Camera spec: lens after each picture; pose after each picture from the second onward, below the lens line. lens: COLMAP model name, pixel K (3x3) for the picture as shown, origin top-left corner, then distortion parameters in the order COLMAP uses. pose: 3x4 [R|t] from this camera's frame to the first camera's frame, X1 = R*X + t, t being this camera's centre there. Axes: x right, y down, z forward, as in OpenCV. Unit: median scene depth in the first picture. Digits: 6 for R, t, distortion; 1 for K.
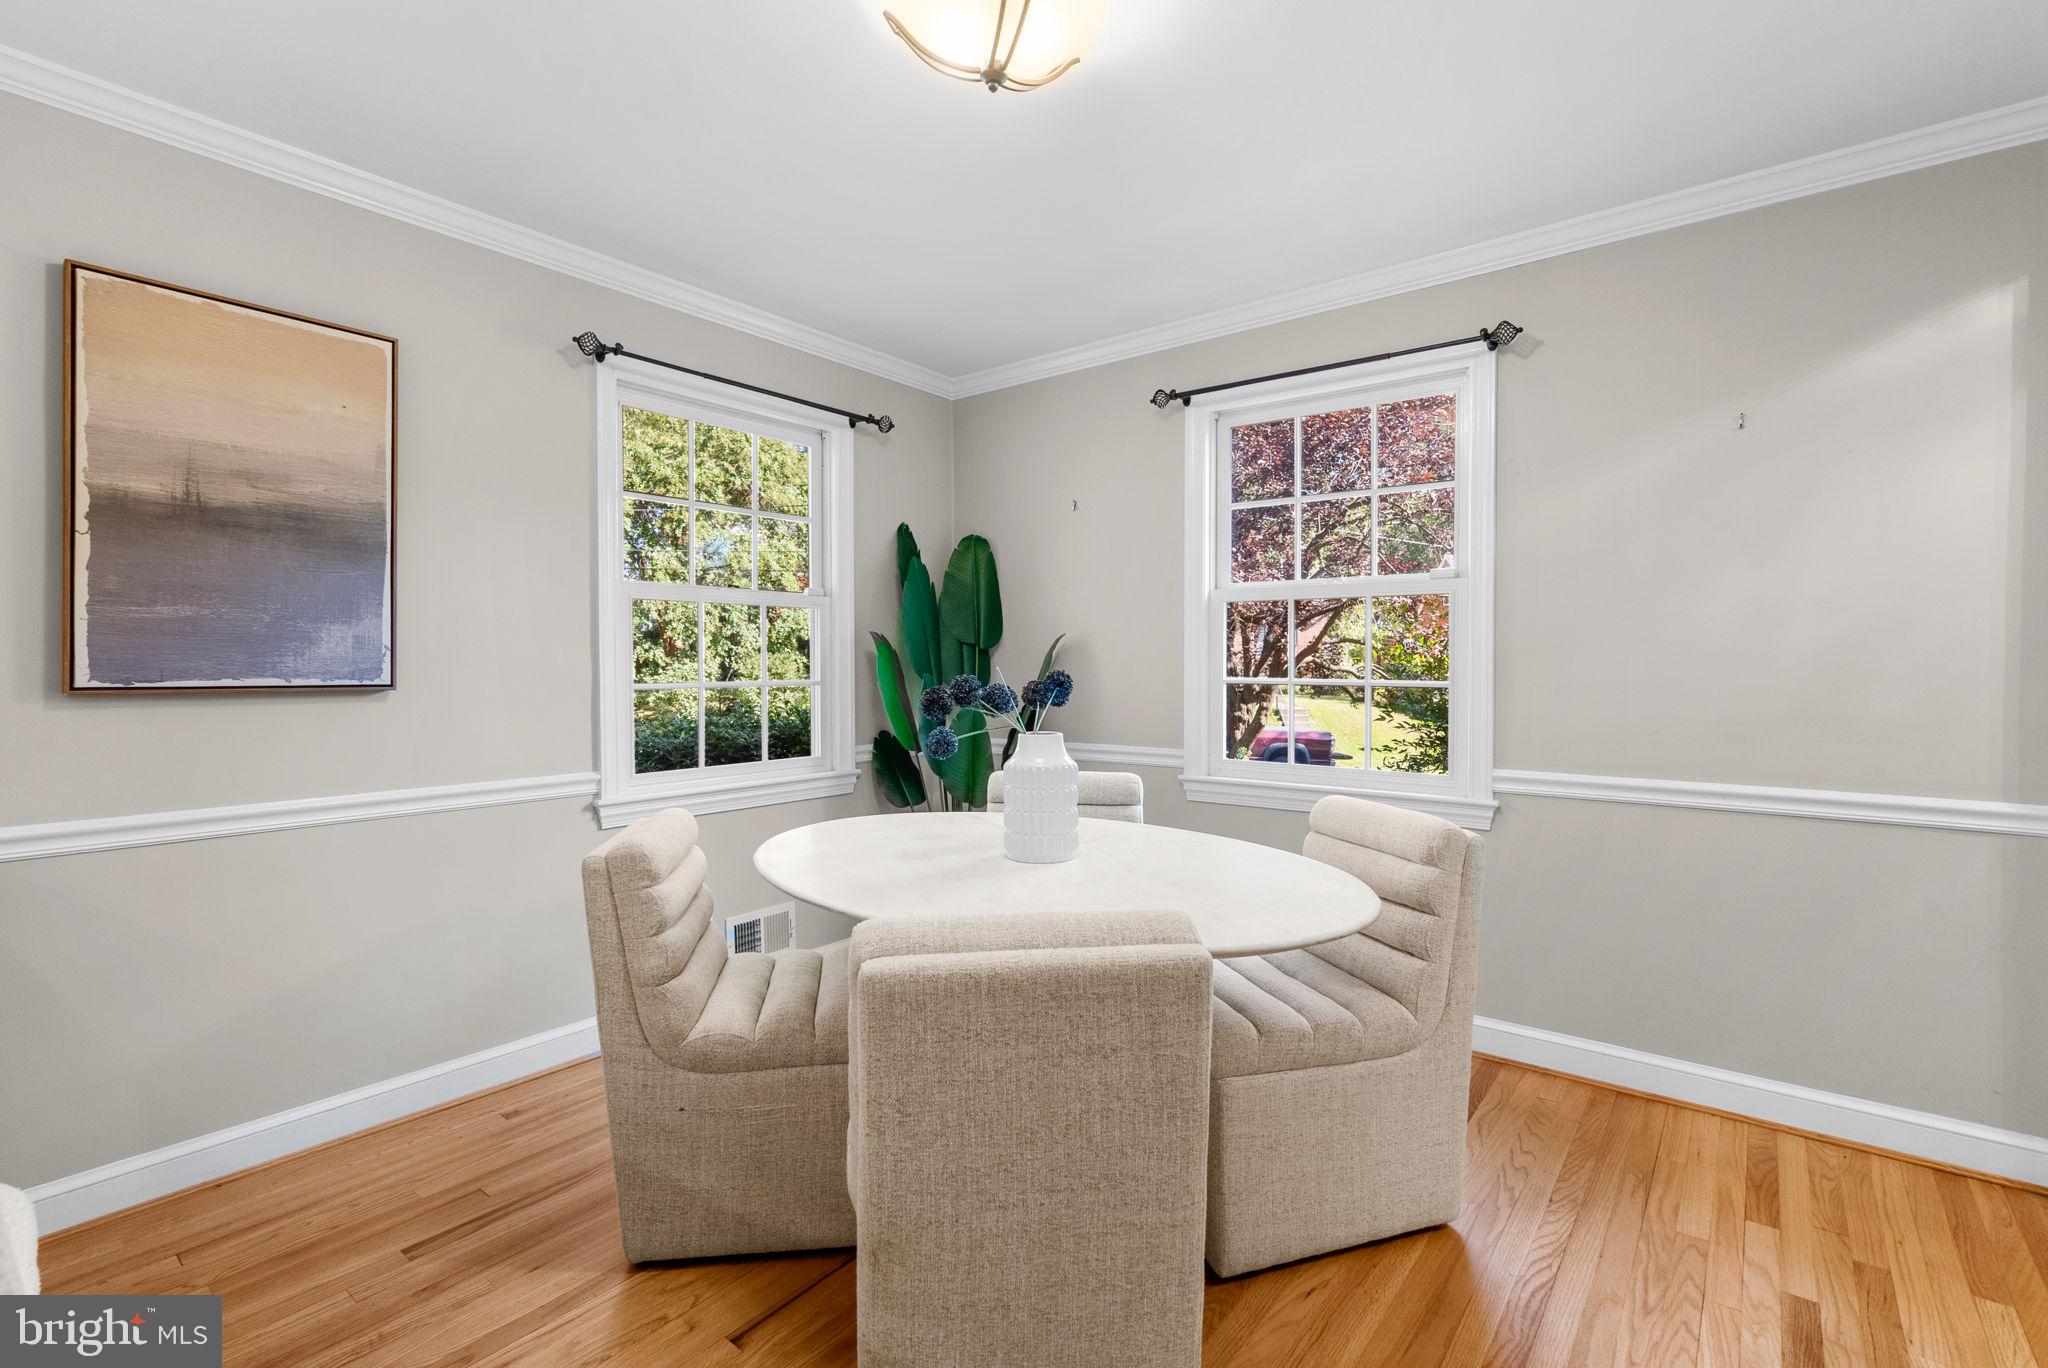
lens RADIAL K [[936.4, 0, 1019.8], [0, 936.4, 670.4], [0, 0, 1]] dist [0.002362, 0.000557]
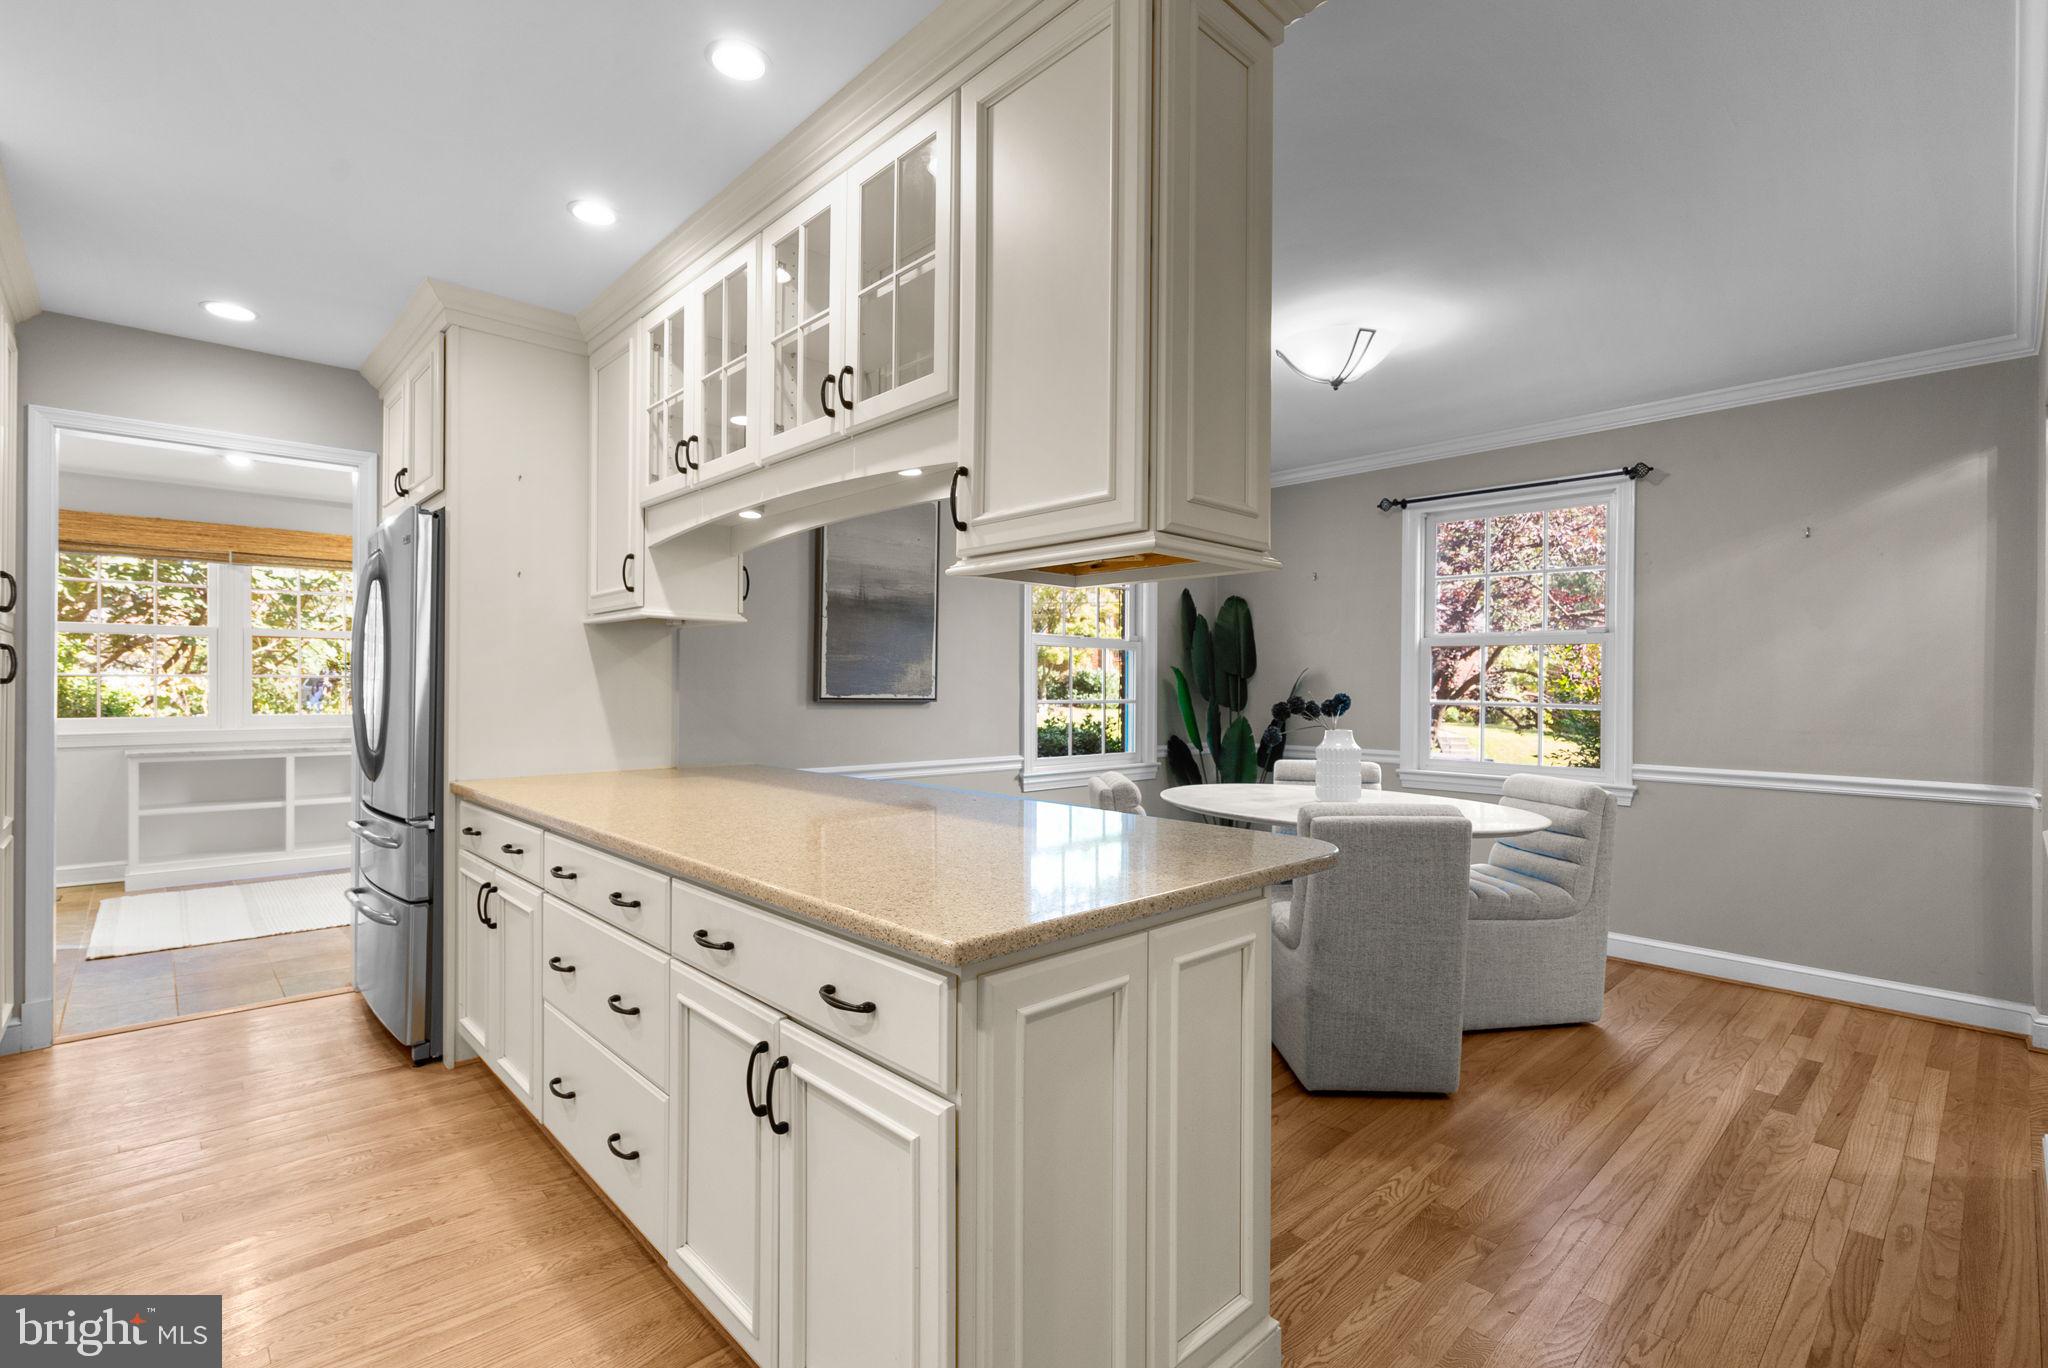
lens RADIAL K [[967.3, 0, 1016.9], [0, 967.3, 686.1], [0, 0, 1]] dist [0.024183, -0.008038]
pose [[0.991647, 0.007350, -0.128774, -0.310450], [-0.008658, 0.999916, -0.009604, 0.008133], [0.128693, 0.010639, 0.991627, -0.780004]]
